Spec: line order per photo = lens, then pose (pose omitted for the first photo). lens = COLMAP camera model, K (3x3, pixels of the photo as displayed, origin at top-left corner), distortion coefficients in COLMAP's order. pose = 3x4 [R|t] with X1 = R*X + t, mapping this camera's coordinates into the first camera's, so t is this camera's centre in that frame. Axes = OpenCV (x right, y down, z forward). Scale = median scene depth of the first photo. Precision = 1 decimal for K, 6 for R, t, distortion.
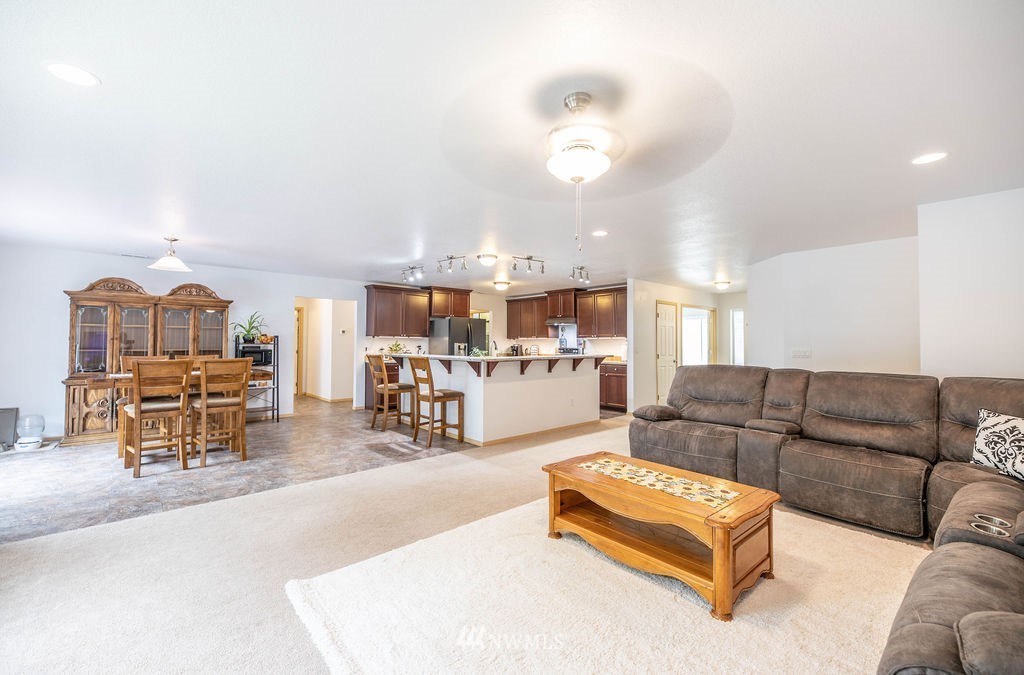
lens RADIAL K [[429.8, 0, 512.2], [0, 429.8, 339.1], [0, 0, 1]] dist [0.001115, -0.000064]
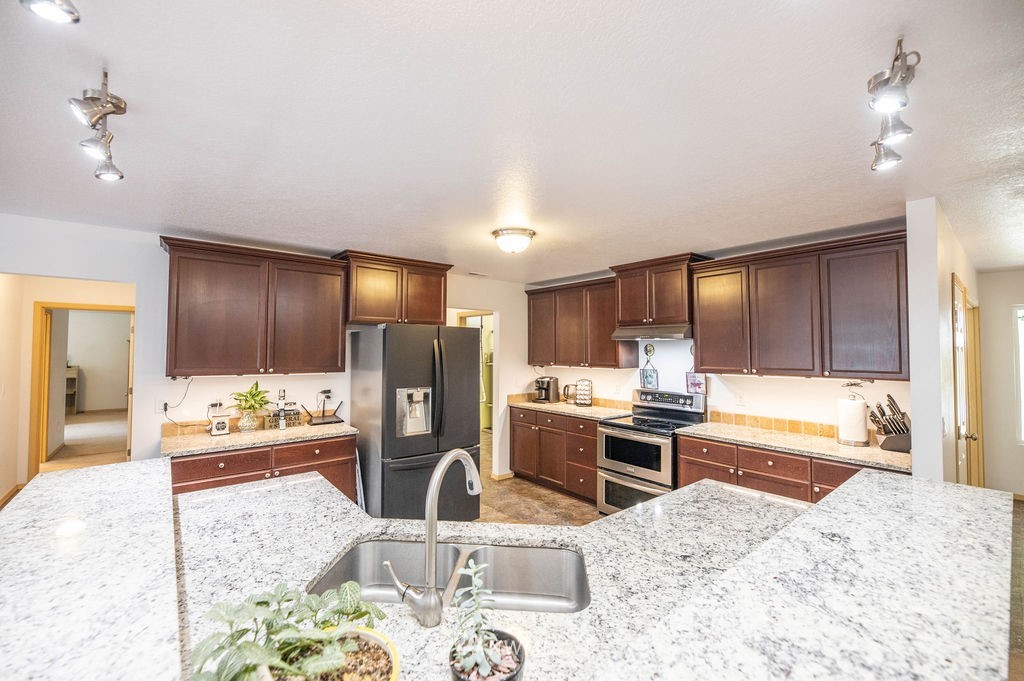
lens RADIAL K [[419.6, 0, 514.0], [0, 419.6, 340.6], [0, 0, 1]] dist [-0.000185, 0.000003]
pose [[0.998863, -0.002420, -0.047620, -0.005757], [0.001738, 0.999896, -0.014339, -0.027396], [0.047650, 0.014240, 0.998763, 0.563781]]
